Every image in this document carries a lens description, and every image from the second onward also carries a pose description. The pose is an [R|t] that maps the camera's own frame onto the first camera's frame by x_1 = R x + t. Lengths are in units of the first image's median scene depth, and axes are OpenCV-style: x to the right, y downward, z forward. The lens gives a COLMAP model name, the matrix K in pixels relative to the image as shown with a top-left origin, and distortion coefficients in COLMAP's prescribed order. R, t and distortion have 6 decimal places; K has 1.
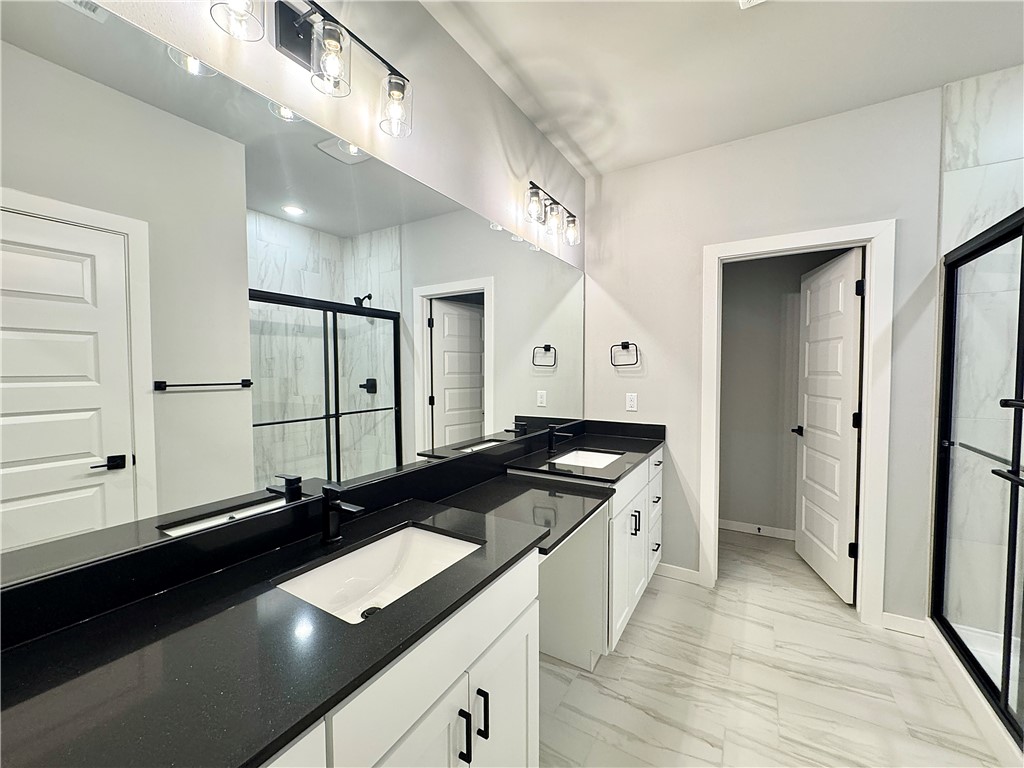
lens RADIAL K [[409.0, 0, 512.0], [0, 409.0, 384.0], [0, 0, 1]] dist [-0.002222, -0.000214]
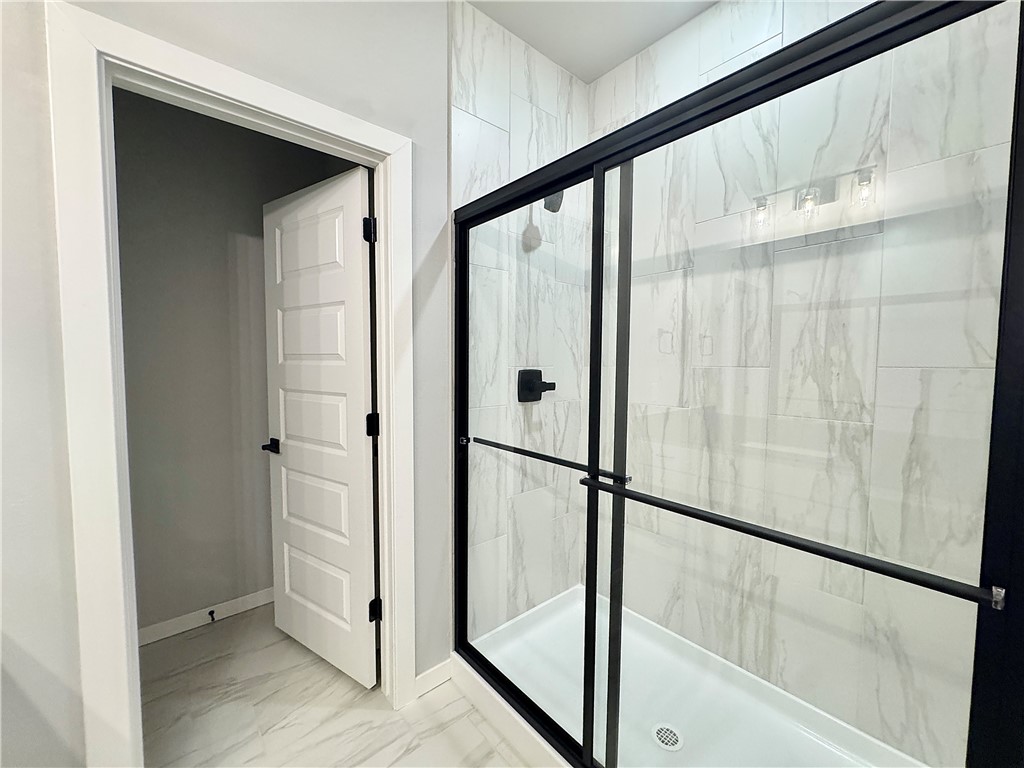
lens RADIAL K [[409.0, 0, 512.0], [0, 409.0, 384.0], [0, 0, 1]] dist [-0.002222, -0.000214]
pose [[0.308780, -0.048707, 0.949886, 0.251034], [0.025985, 0.998747, 0.042765, -0.002498], [-0.950779, 0.011477, 0.309659, 0.527714]]
